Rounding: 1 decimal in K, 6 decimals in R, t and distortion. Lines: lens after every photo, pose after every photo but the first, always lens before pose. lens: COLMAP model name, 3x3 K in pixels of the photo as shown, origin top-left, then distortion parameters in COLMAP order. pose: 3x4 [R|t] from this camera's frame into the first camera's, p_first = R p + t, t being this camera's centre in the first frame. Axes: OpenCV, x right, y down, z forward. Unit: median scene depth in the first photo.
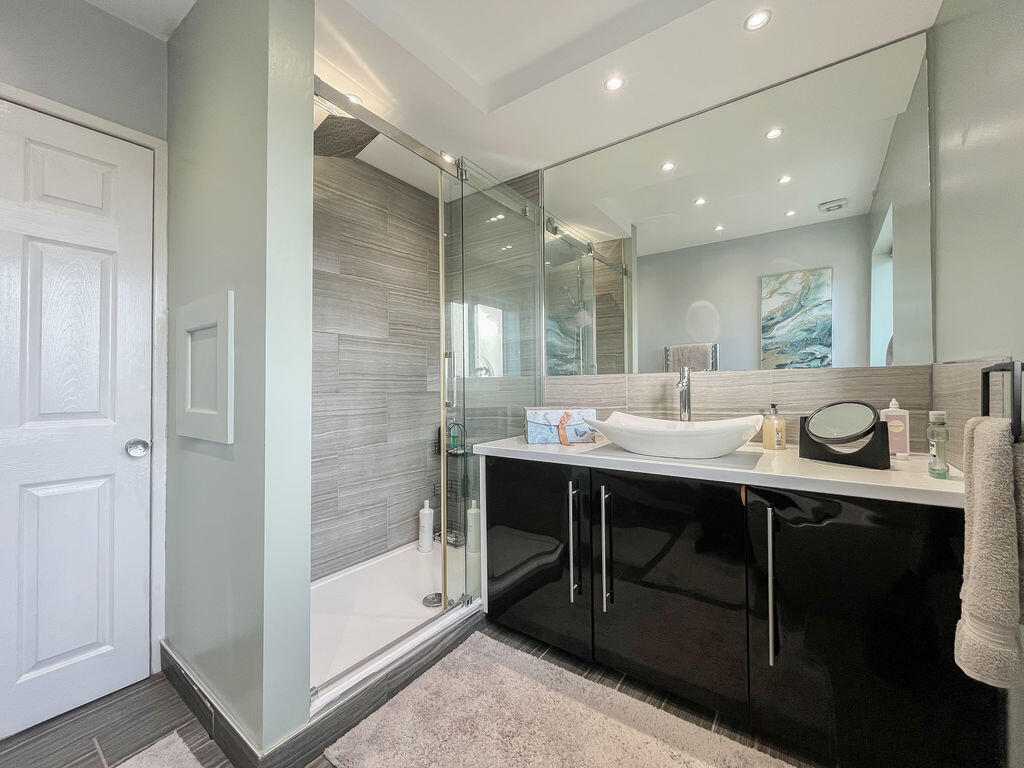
lens RADIAL K [[415.1, 0, 512.8], [0, 415.1, 381.8], [0, 0, 1]] dist [-0.000313, 0.000277]
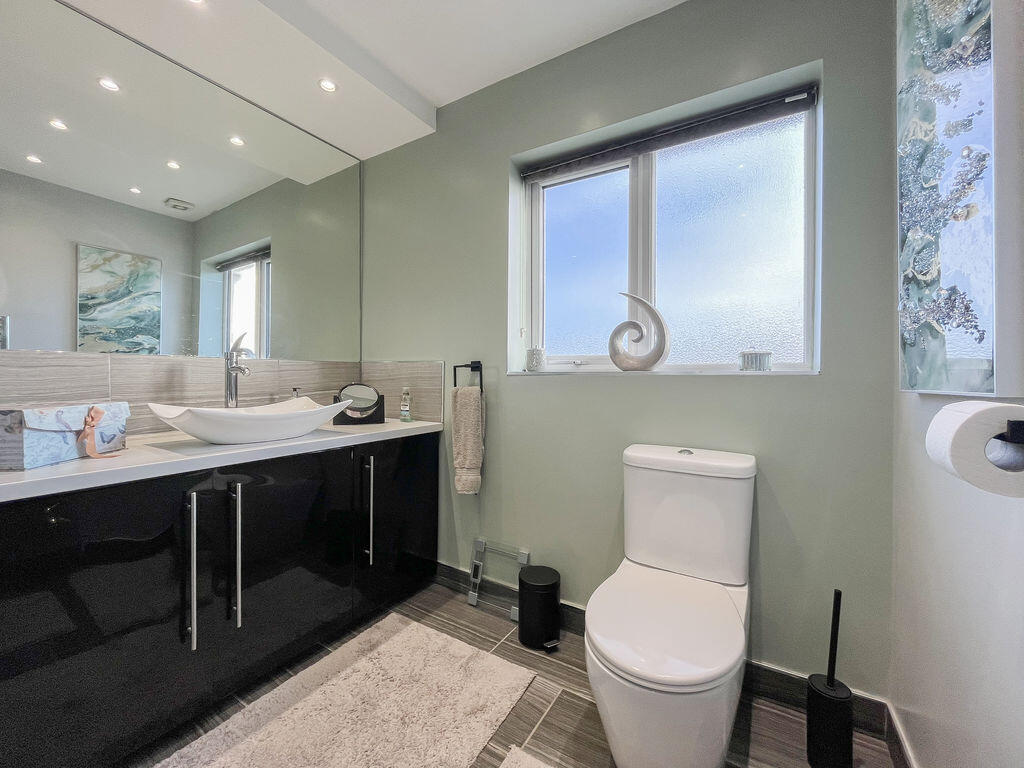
lens RADIAL K [[415.1, 0, 511.3], [0, 415.1, 380.2], [0, 0, 1]] dist [-0.000313, 0.000277]
pose [[-0.074981, 0.006537, 0.997164, -0.301036], [-0.009647, 0.999927, -0.007281, 0.015520], [-0.997138, -0.010165, -0.074913, 0.217009]]
